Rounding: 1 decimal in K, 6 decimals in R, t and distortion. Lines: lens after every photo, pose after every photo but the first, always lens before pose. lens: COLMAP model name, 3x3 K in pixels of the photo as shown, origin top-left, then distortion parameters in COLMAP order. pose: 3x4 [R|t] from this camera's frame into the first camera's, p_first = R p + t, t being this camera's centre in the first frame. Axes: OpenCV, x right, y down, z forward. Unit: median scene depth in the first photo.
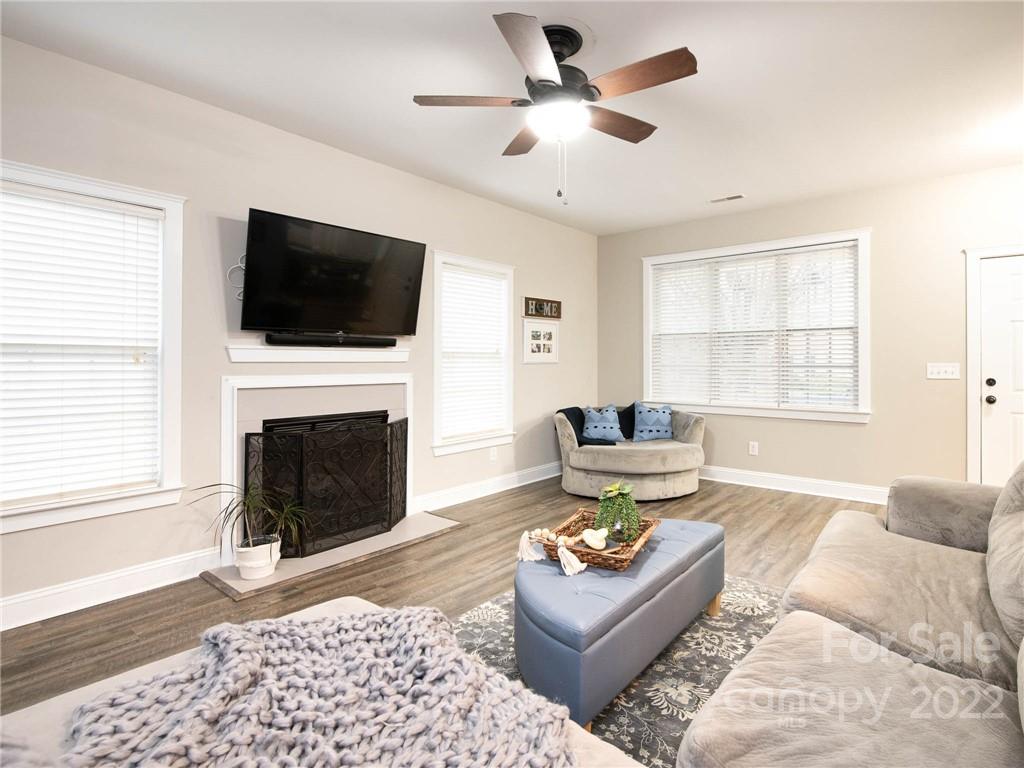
lens RADIAL K [[511.7, 0, 559.3], [0, 511.7, 368.3], [0, 0, 1]] dist [-0.011753, -0.001122]
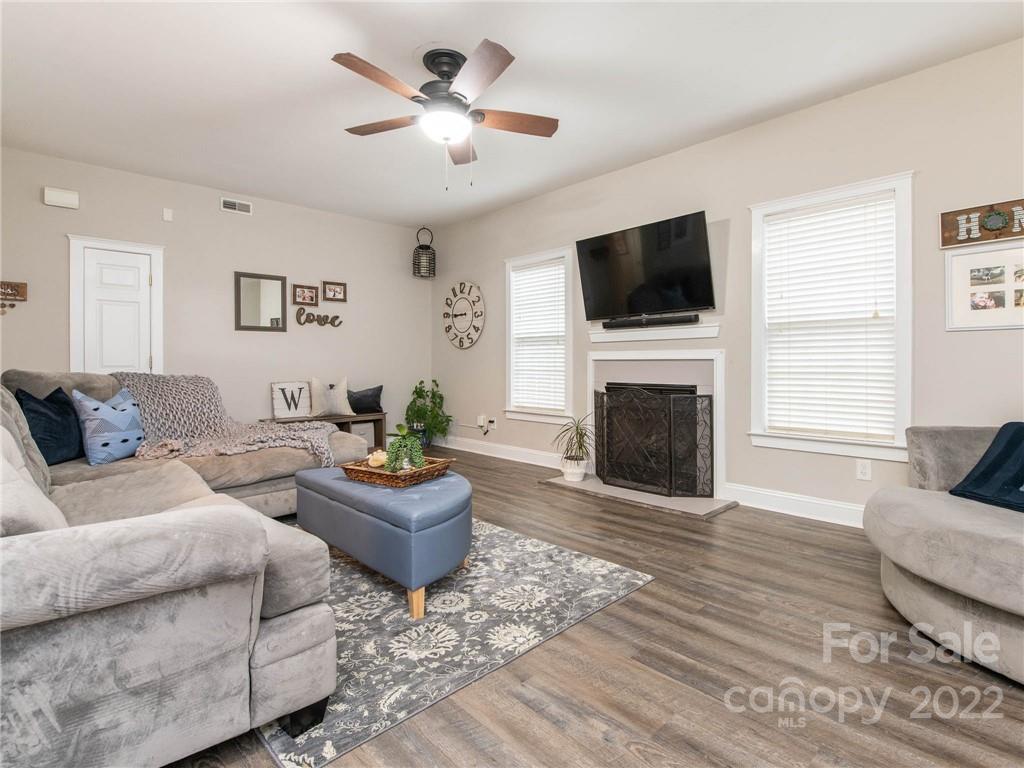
lens RADIAL K [[511.7, 0, 559.3], [0, 511.7, 368.3], [0, 0, 1]] dist [-0.011753, -0.001122]
pose [[-0.102491, 0.009751, -0.994686, 0.741098], [-0.009153, 0.999900, 0.010745, 0.041608], [0.994692, 0.010206, -0.102392, 0.878135]]
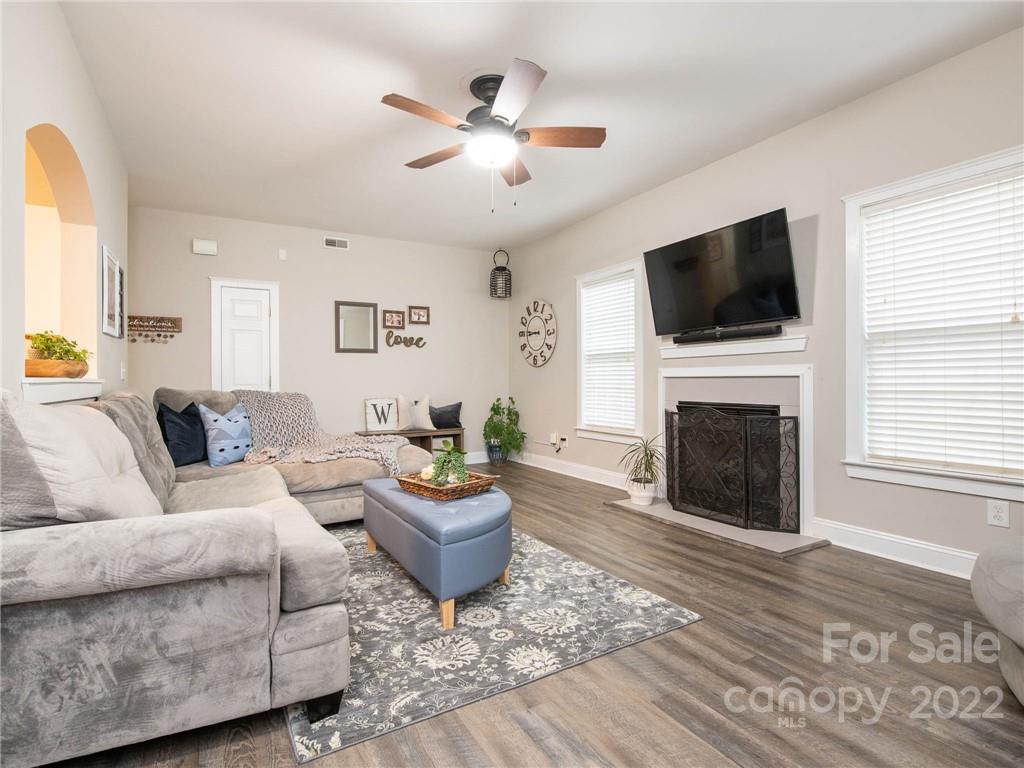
lens RADIAL K [[512.1, 0, 512.0], [0, 512.1, 384.0], [0, 0, 1]] dist [-0.012553, -0.000901]
pose [[-0.376839, 0.007541, -0.926248, 0.710903], [-0.004953, 0.999936, 0.010156, 0.039266], [0.926265, 0.008415, -0.376778, 0.952881]]
